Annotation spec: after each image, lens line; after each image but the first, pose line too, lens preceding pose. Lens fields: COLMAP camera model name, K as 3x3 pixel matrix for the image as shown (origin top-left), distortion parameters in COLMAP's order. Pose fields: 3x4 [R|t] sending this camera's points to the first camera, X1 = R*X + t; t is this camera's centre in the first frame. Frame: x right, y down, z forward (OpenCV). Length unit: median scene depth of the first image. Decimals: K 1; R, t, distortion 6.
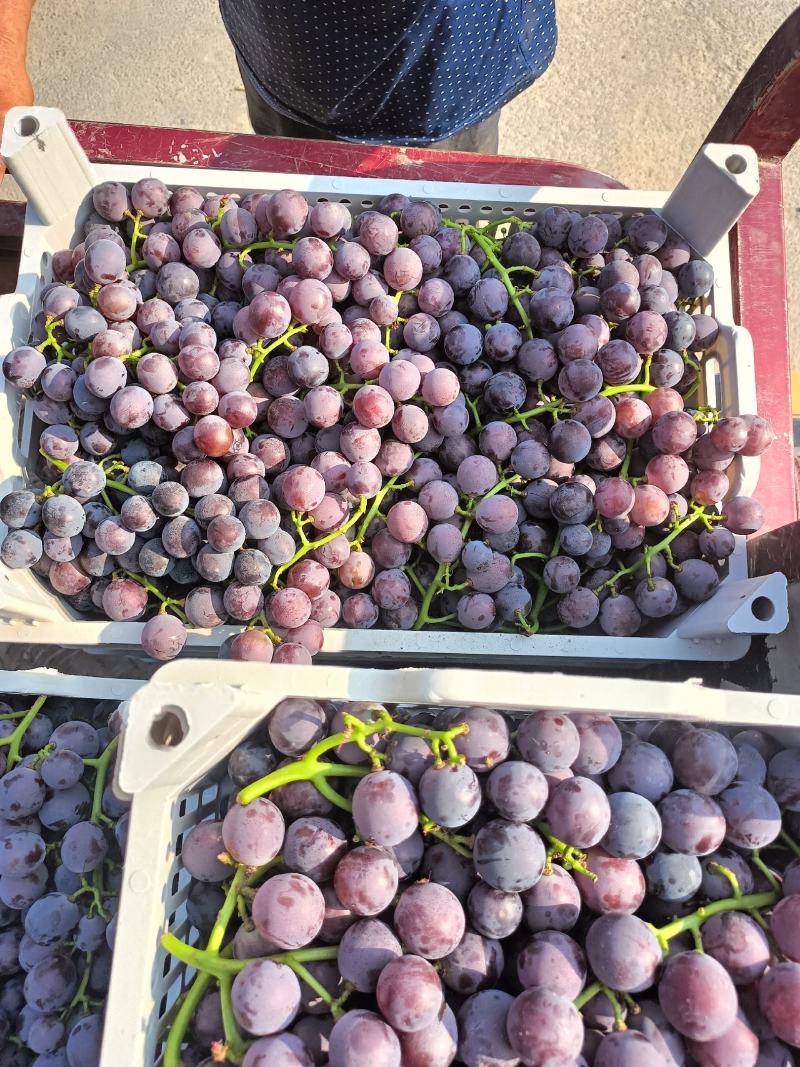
lens RADIAL K [[800.9, 0, 398.8], [0, 800.9, 533.6], [0, 0, 1]] dist [-0.000678, 0.001003]
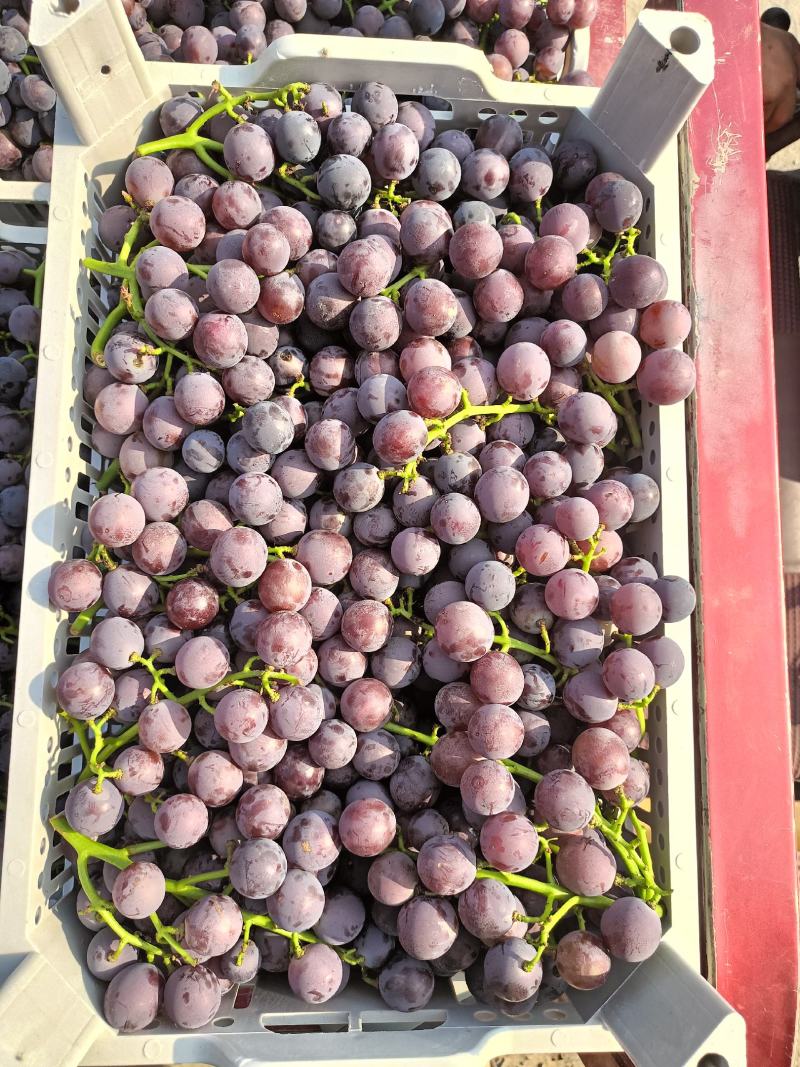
lens RADIAL K [[800.9, 0, 402.2], [0, 800.9, 533.1], [0, 0, 1]] dist [-0.000678, 0.001003]
pose [[0.998211, -0.040065, 0.044391, 0.143567], [0.036075, 0.995529, 0.087293, 0.821015], [-0.047690, -0.085535, 0.995193, -0.356073]]
